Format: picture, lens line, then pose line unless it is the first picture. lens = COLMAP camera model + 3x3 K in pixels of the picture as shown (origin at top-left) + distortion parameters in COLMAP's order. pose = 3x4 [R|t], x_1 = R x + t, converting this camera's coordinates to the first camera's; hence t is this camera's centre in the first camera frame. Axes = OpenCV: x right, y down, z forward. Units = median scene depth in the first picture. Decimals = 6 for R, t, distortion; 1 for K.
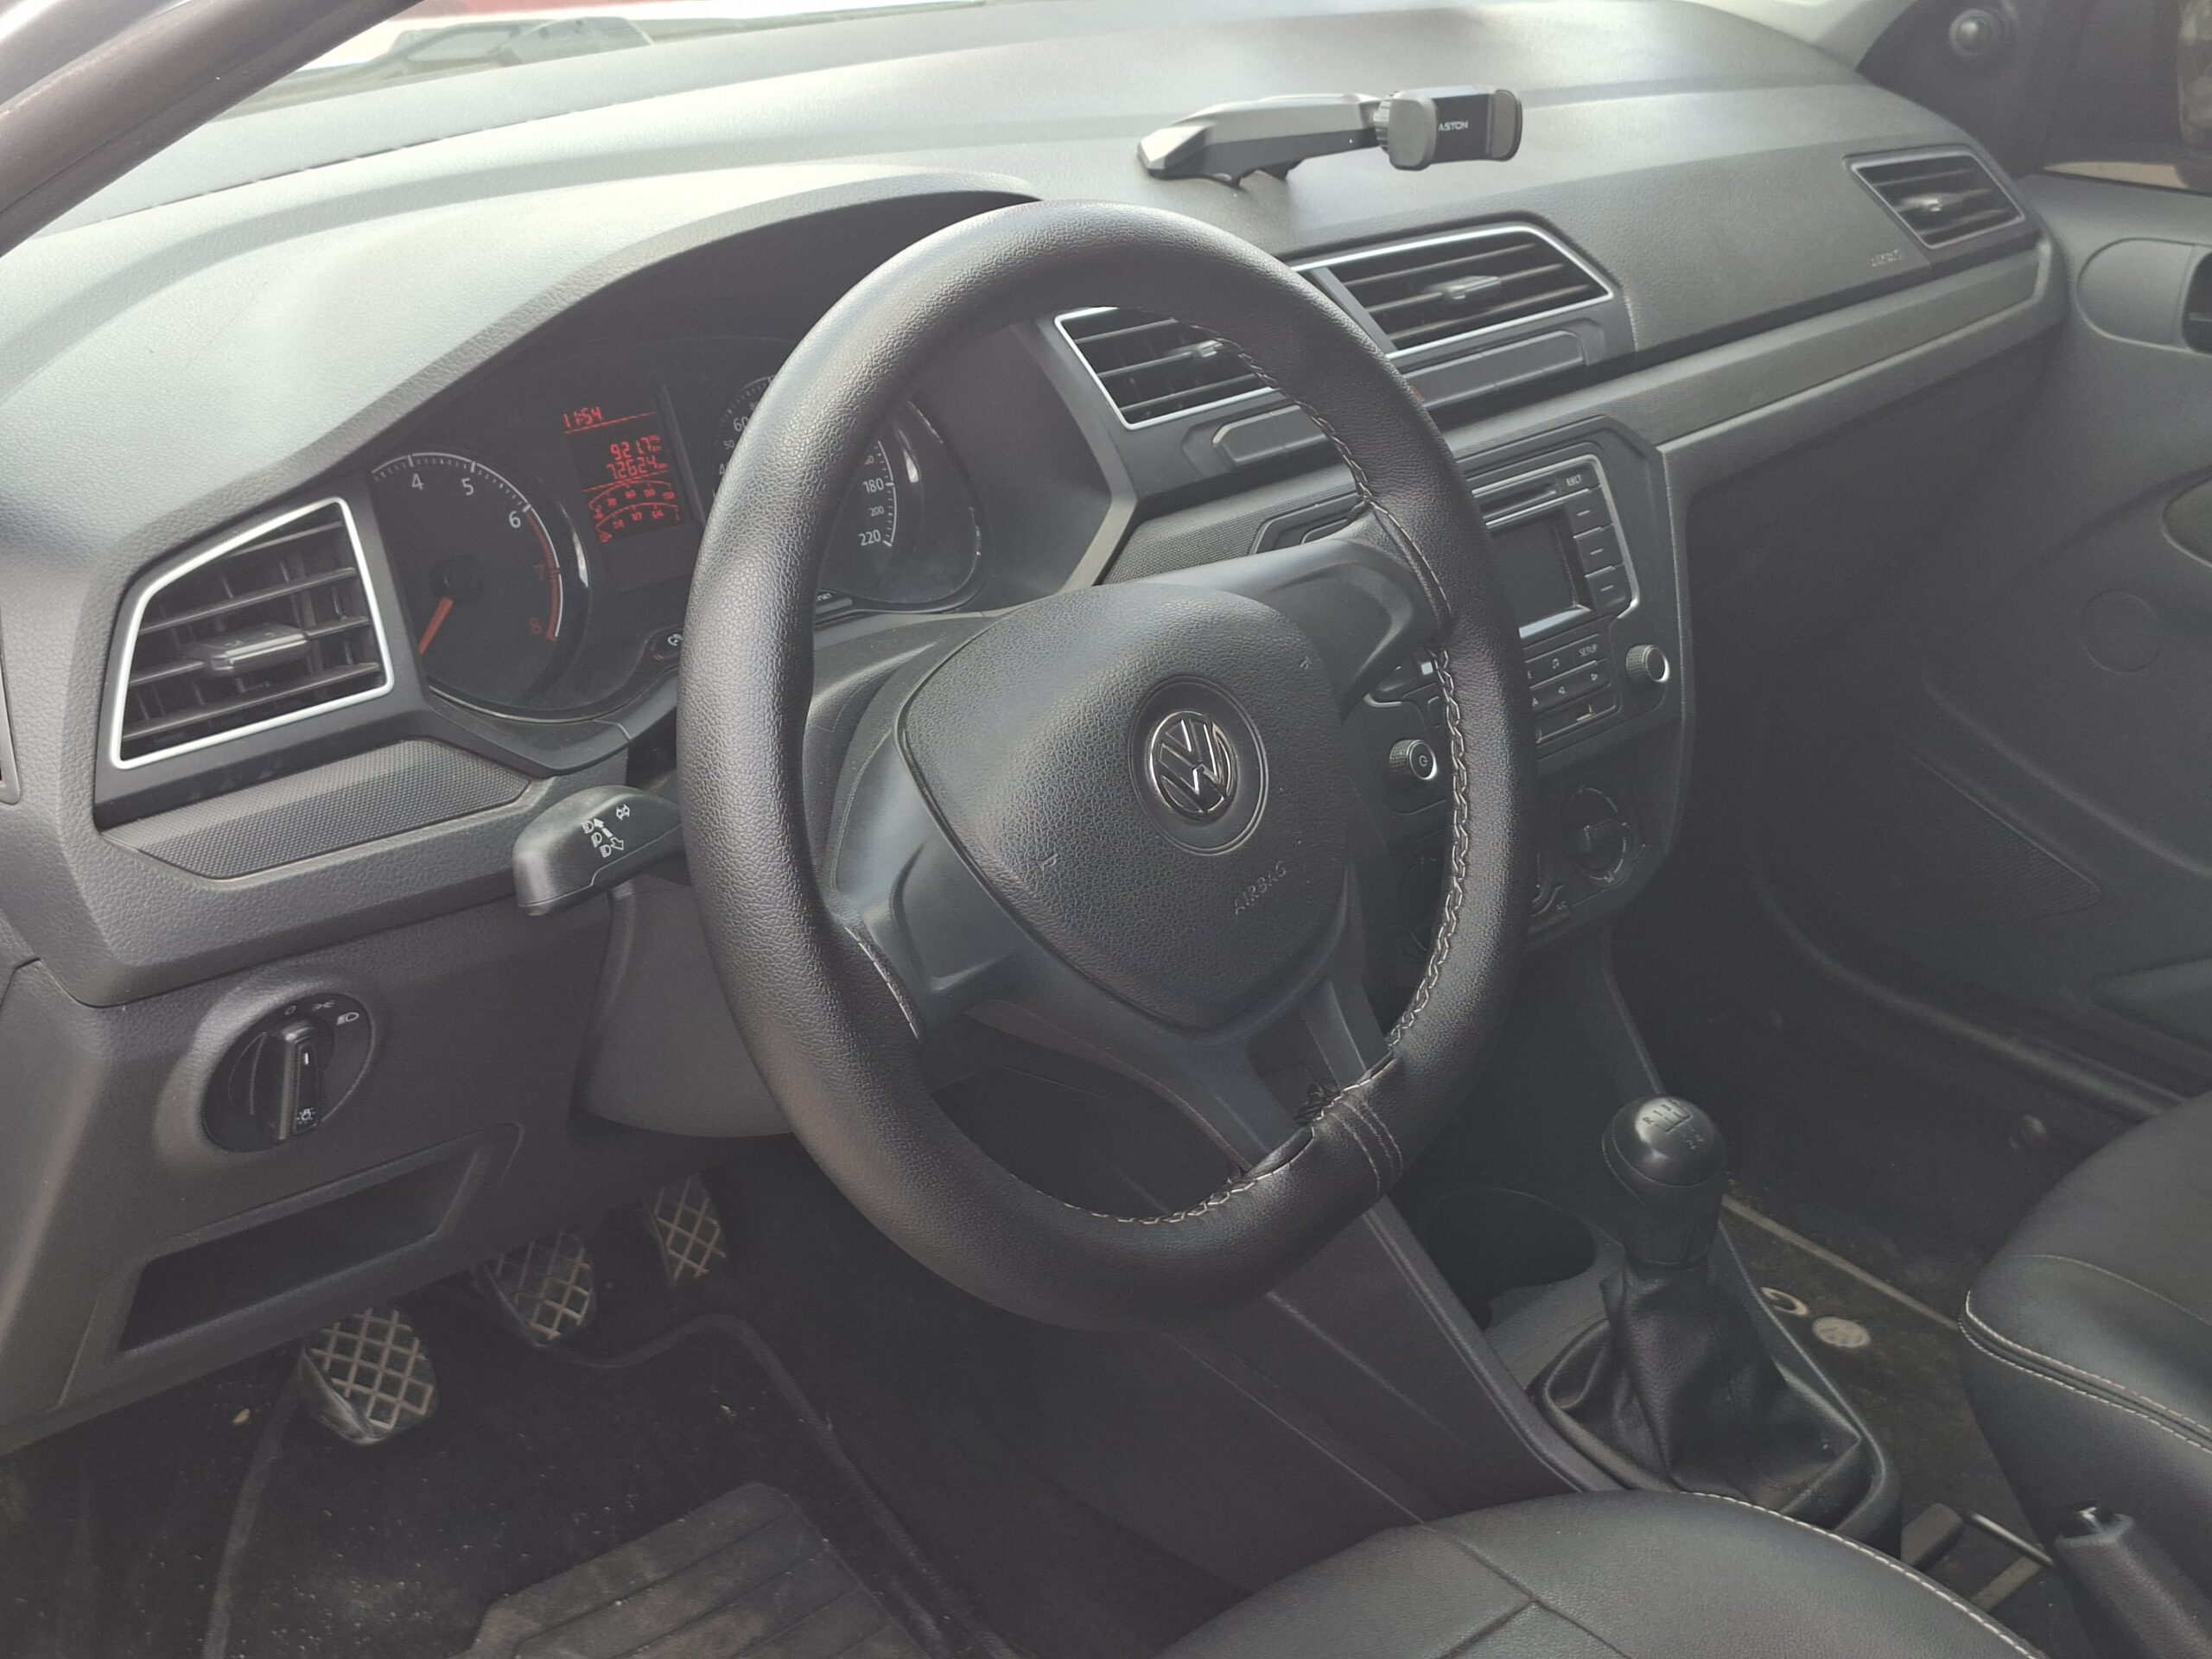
lens RADIAL K [[3051.1, 0, 1113.8], [0, 3051.1, 816.1], [0, 0, 1]] dist [0.100329, 0.000000]
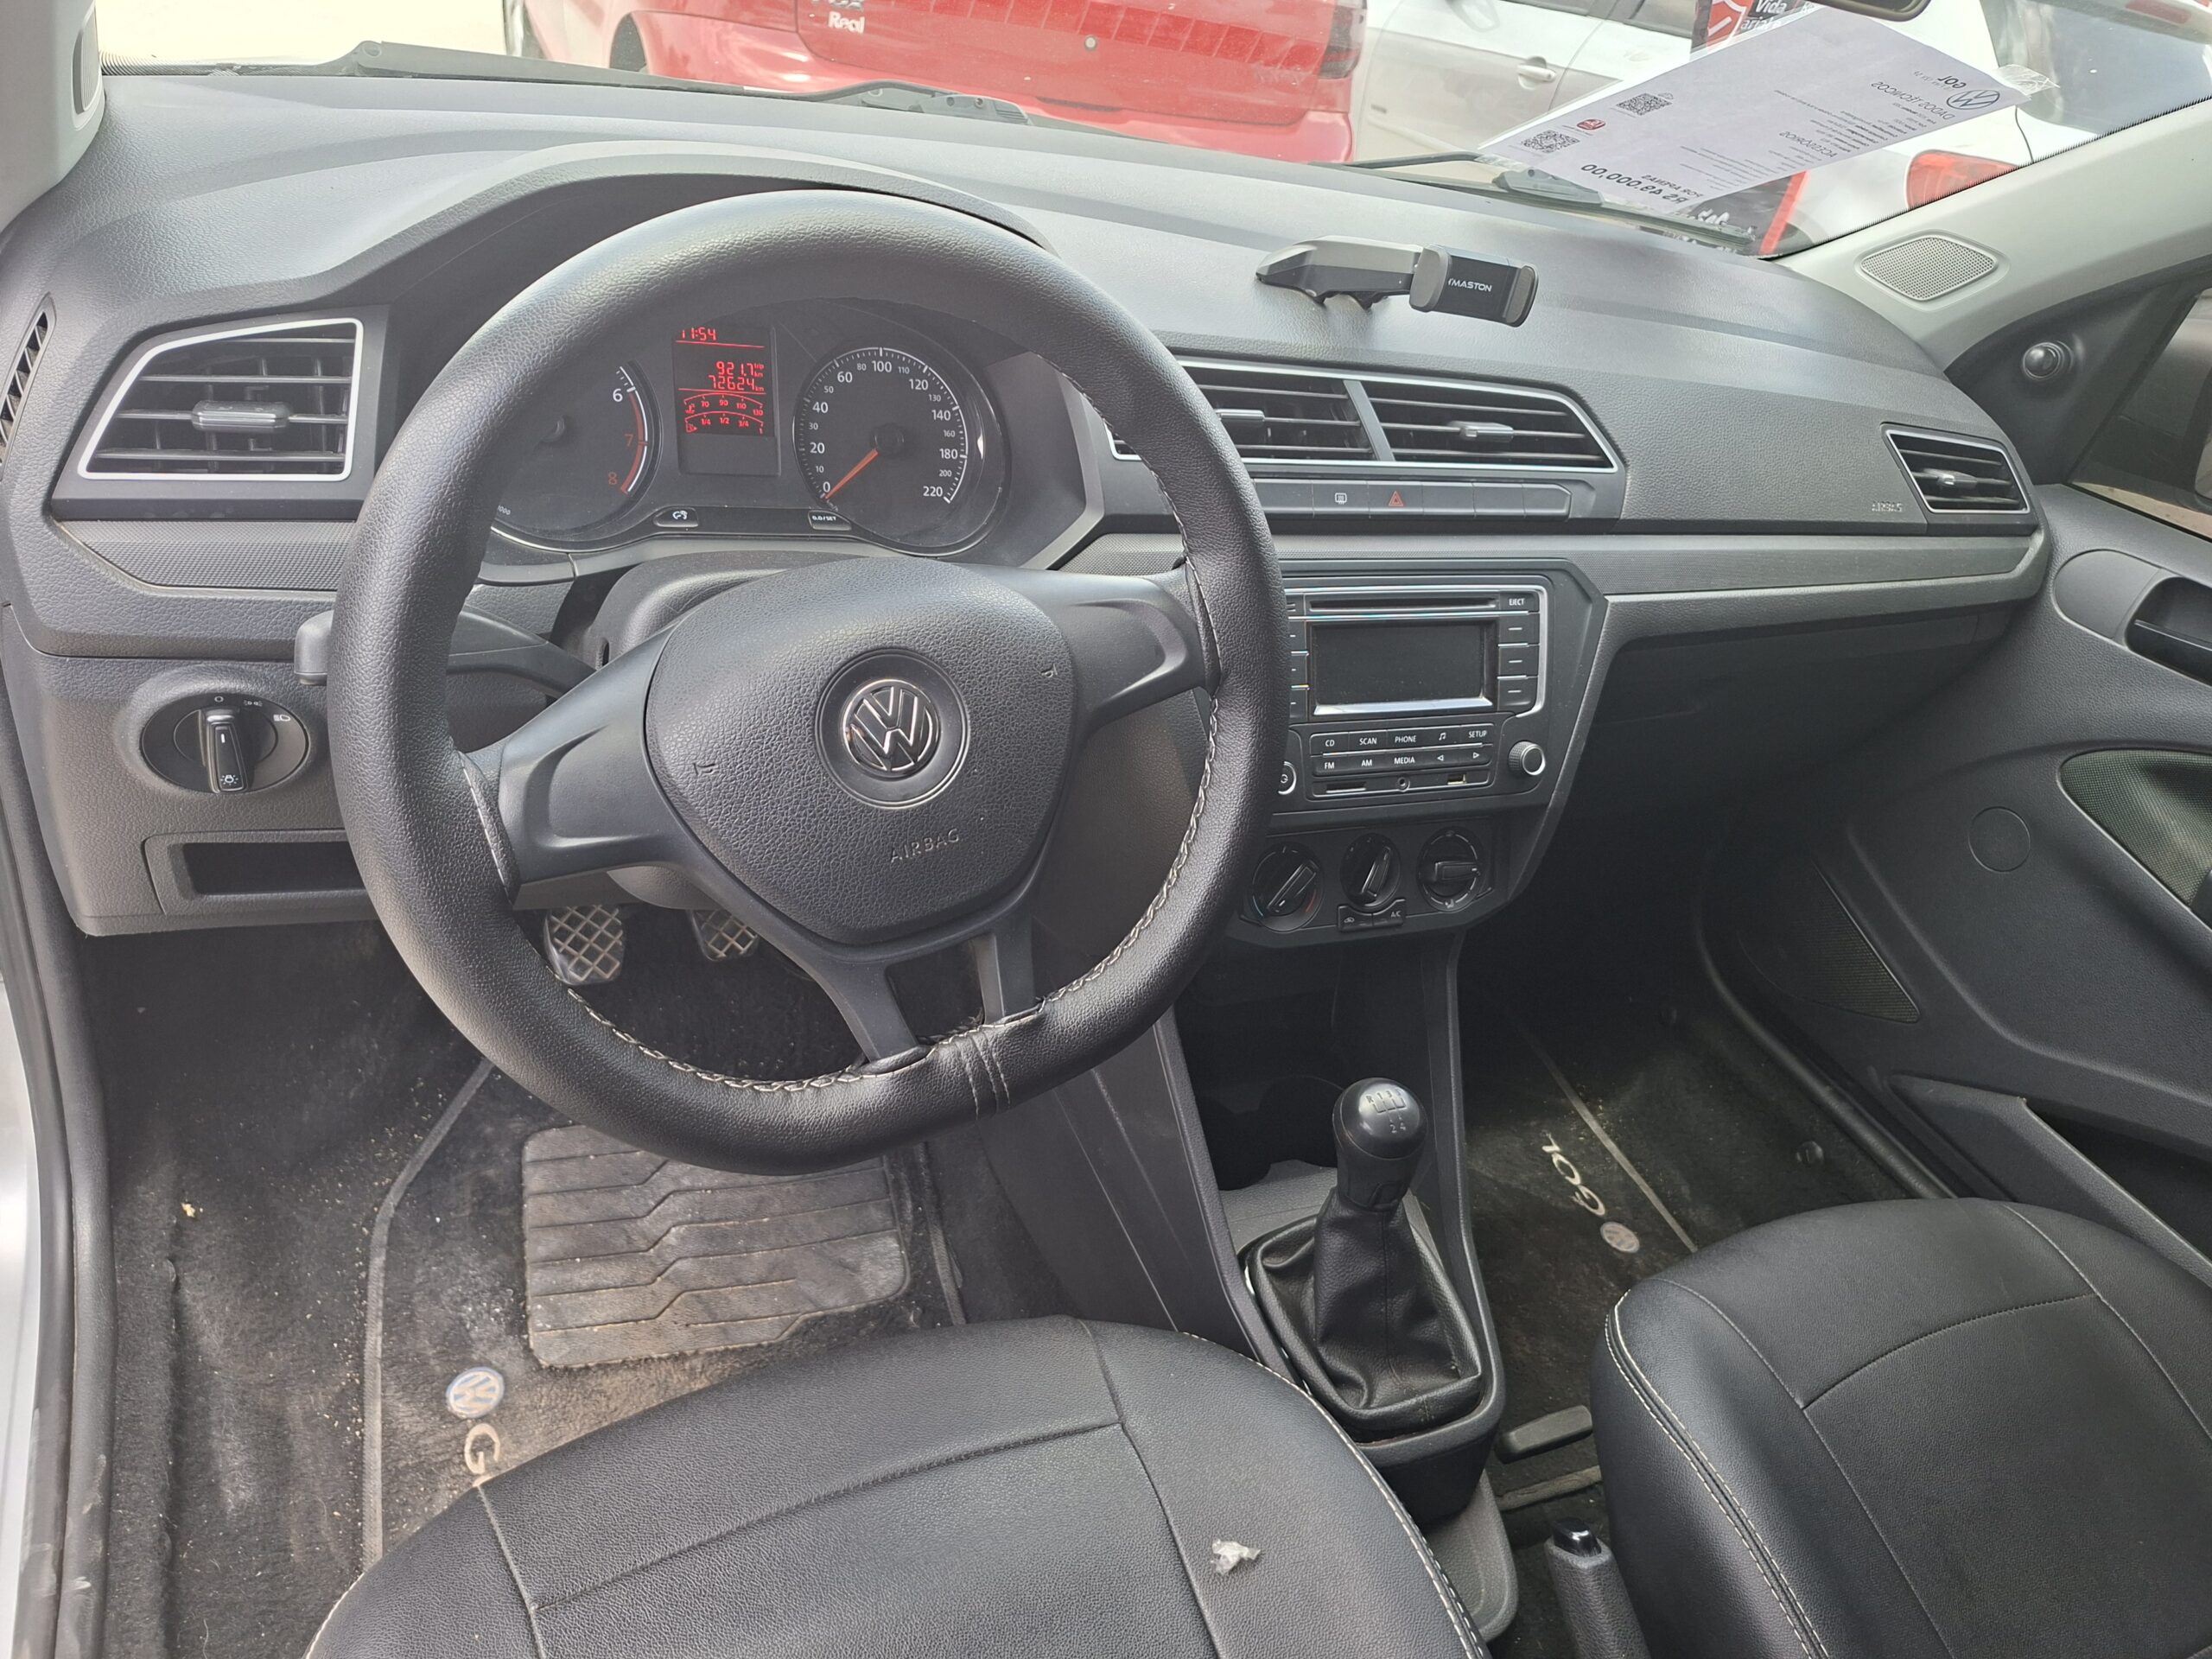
lens RADIAL K [[1542.9, 0, 1100.9], [0, 1542.9, 842.4], [0, 0, 1]] dist [0.051719, -0.047673]
pose [[0.916070, 0.316741, -0.245949, 0.193881], [-0.288129, 0.946445, 0.145685, -0.063054], [0.278922, -0.062592, 0.958272, 0.352385]]
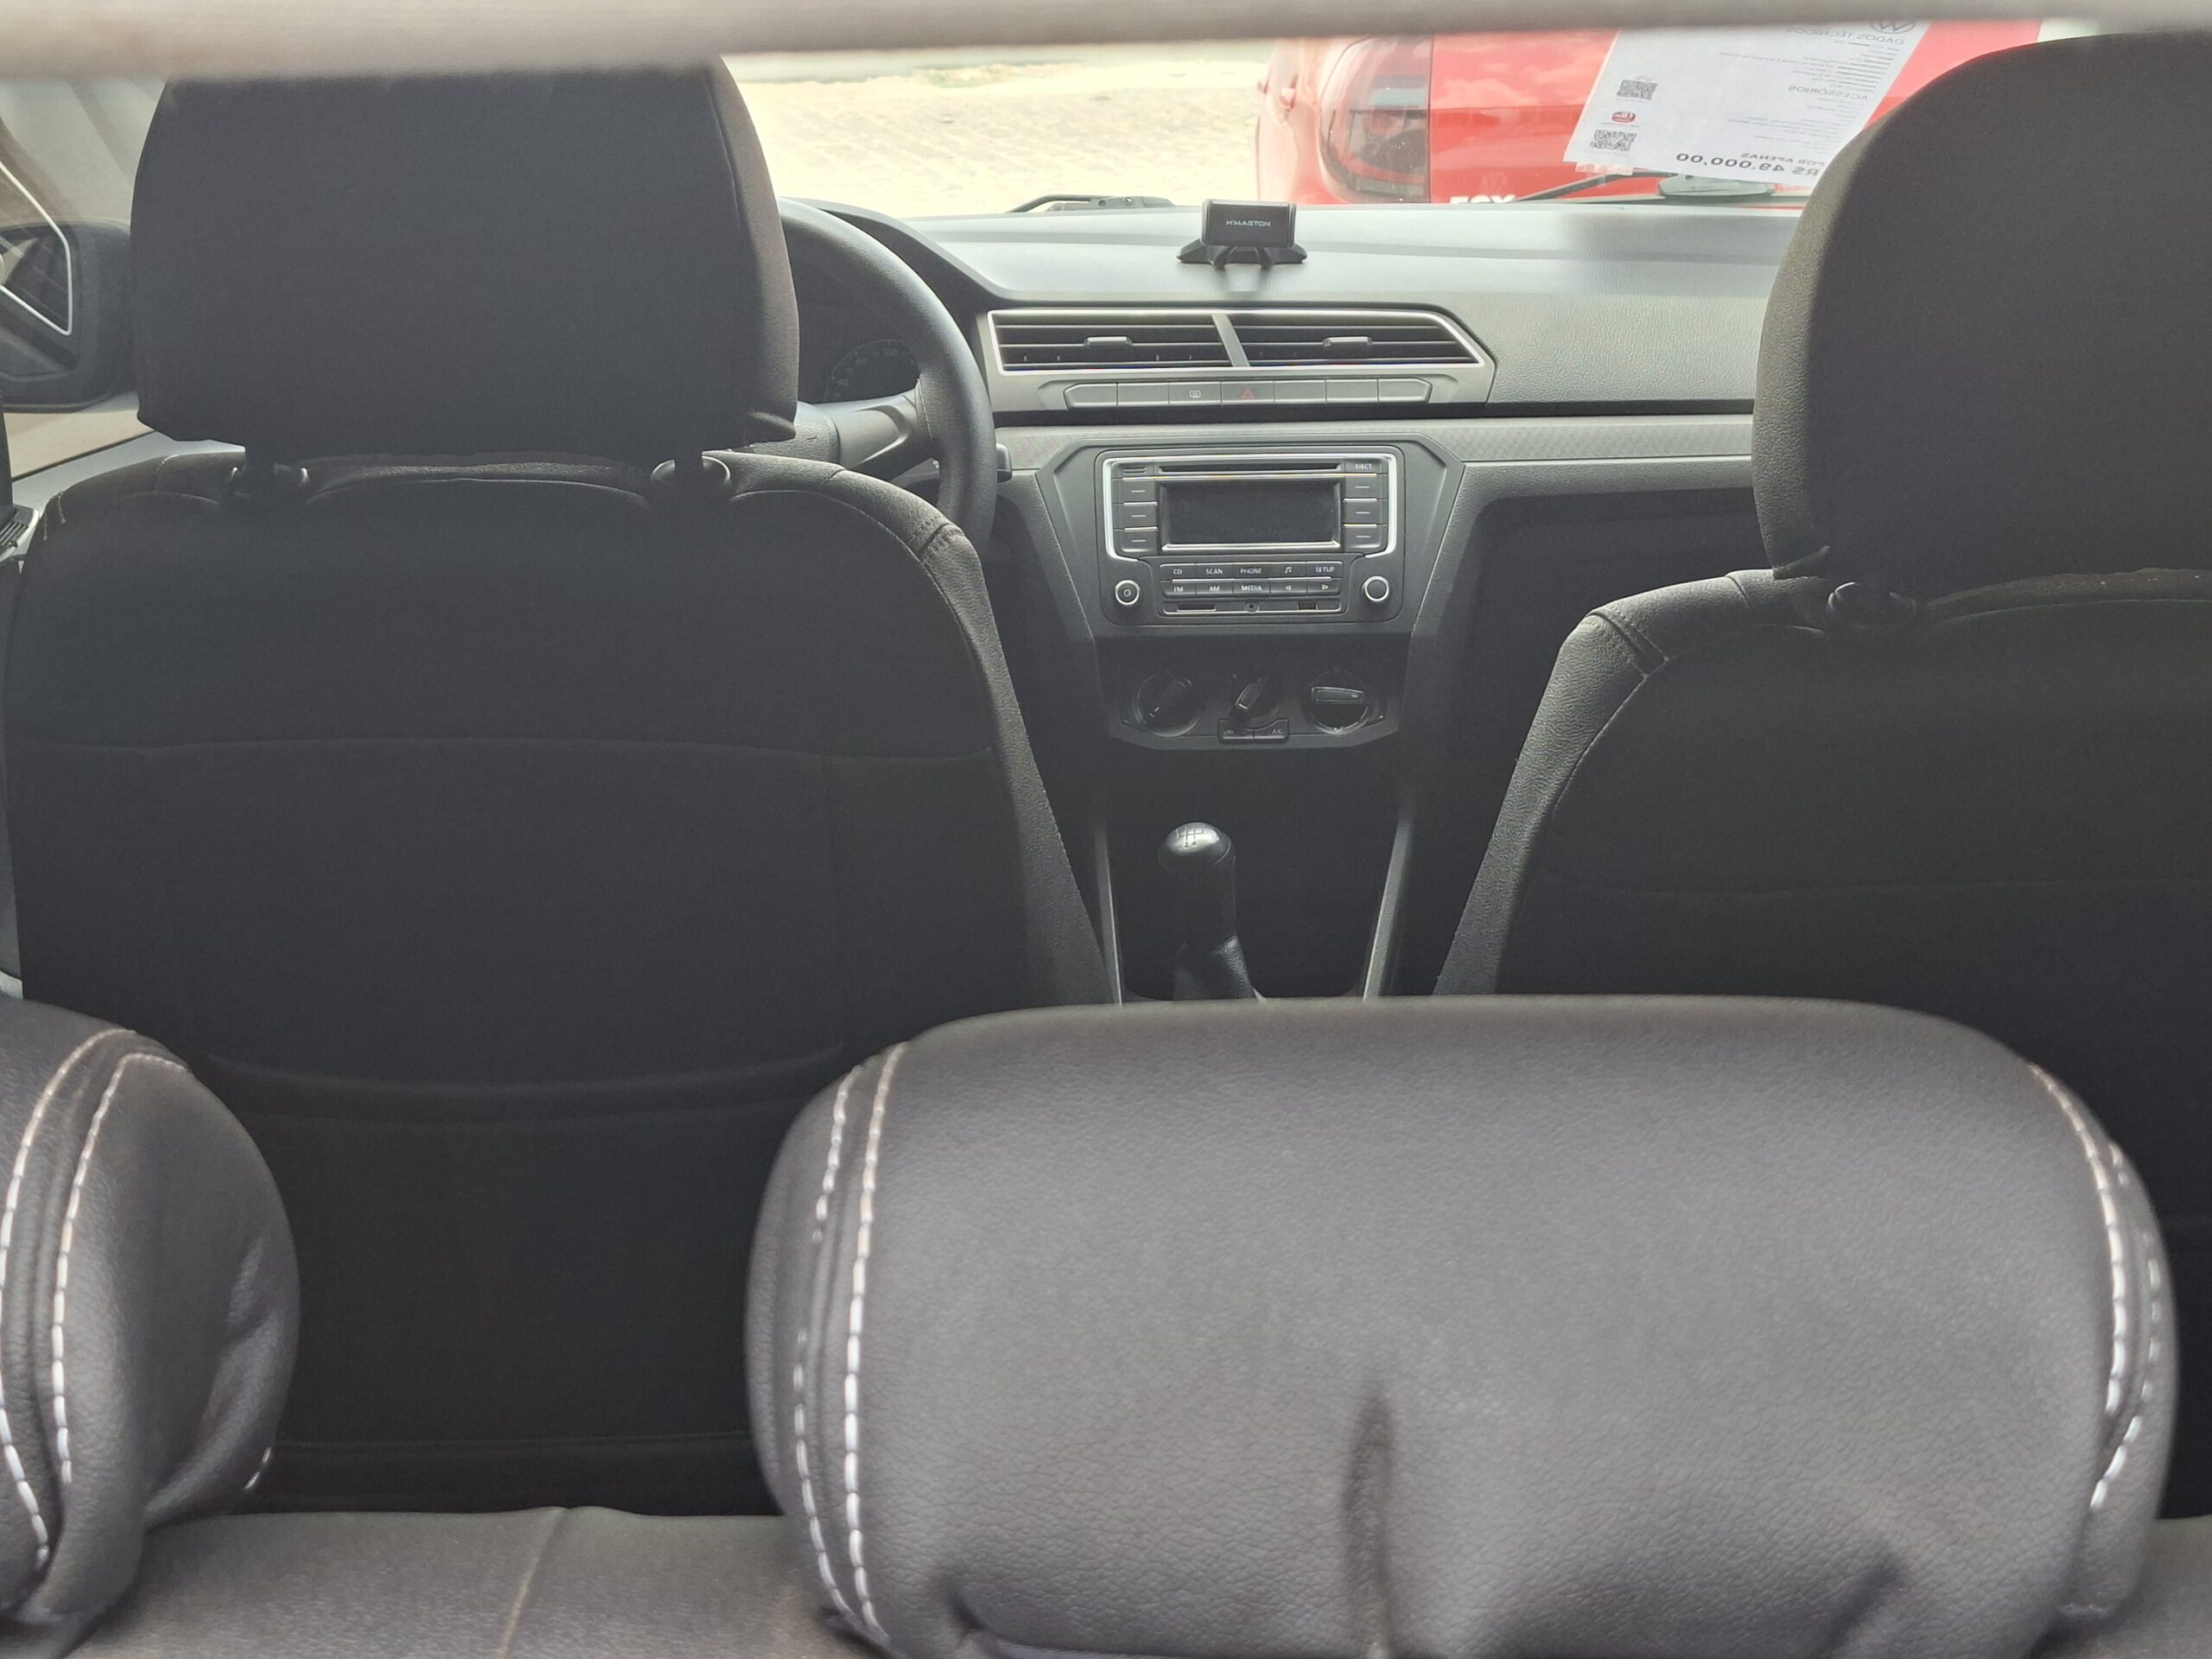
lens RADIAL K [[3051.1, 0, 1100.4], [0, 3051.1, 832.1], [0, 0, 1]] dist [0.100329, 0.000000]
pose [[0.688291, 0.156549, -0.708342, 1.245629], [-0.254954, 0.966349, -0.034167, 0.162388], [0.679157, 0.204111, 0.705042, -0.137570]]
